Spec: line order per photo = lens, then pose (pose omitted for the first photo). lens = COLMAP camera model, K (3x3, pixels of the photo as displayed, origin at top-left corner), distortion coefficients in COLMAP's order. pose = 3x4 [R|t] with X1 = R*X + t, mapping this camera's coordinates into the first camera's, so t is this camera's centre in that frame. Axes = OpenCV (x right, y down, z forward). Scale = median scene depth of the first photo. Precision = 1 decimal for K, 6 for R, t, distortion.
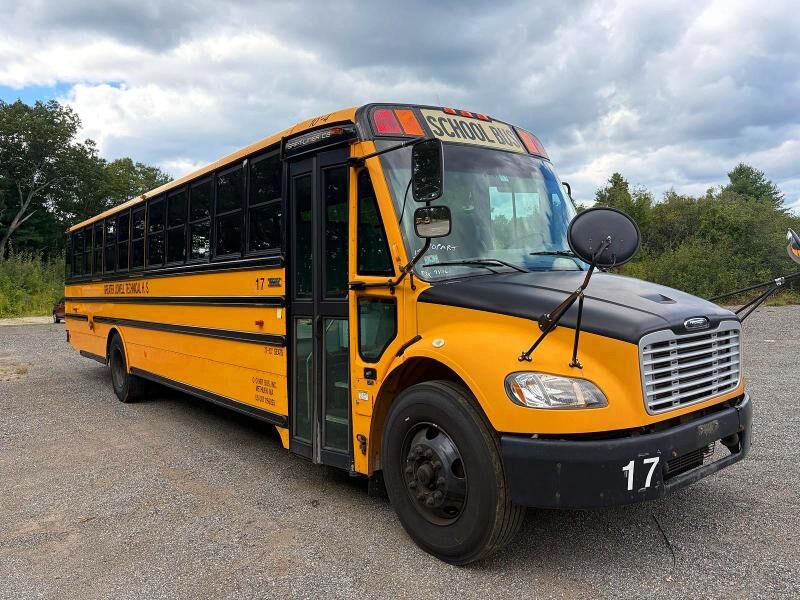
lens RADIAL K [[619.0, 0, 408.3], [0, 619.0, 304.3], [0, 0, 1]] dist [0.003027, -0.001022]
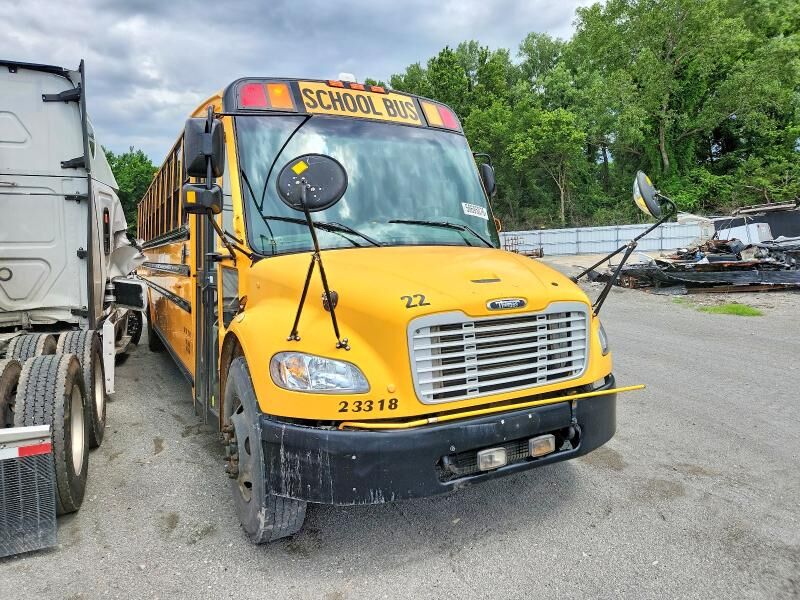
lens RADIAL K [[526.3, 0, 401.6], [0, 526.3, 290.3], [0, 0, 1]] dist [0.051522, -0.001878]
pose [[0.983753, 0.023421, -0.177991, 0.371212], [-0.017062, 0.999163, 0.037170, -0.012612], [0.178712, -0.033529, 0.983330, 0.180506]]
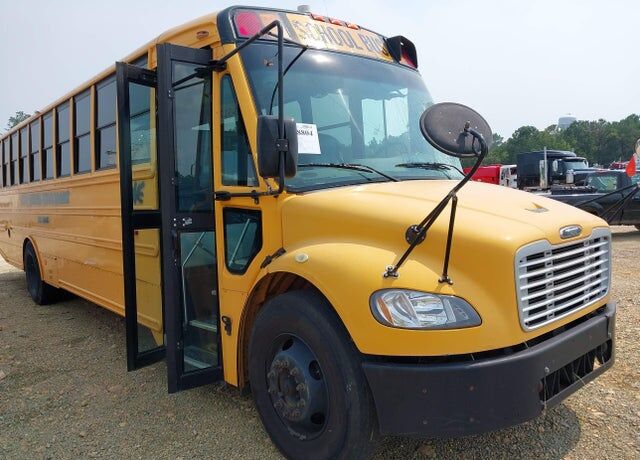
lens RADIAL K [[504.3, 0, 320.4], [0, 504.3, 240.7], [0, 0, 1]] dist [0.020996, -0.013132]
pose [[0.999342, -0.013772, 0.033545, 0.044471], [0.011649, 0.997965, 0.062689, -0.007877], [-0.034340, -0.062257, 0.997469, 0.194783]]
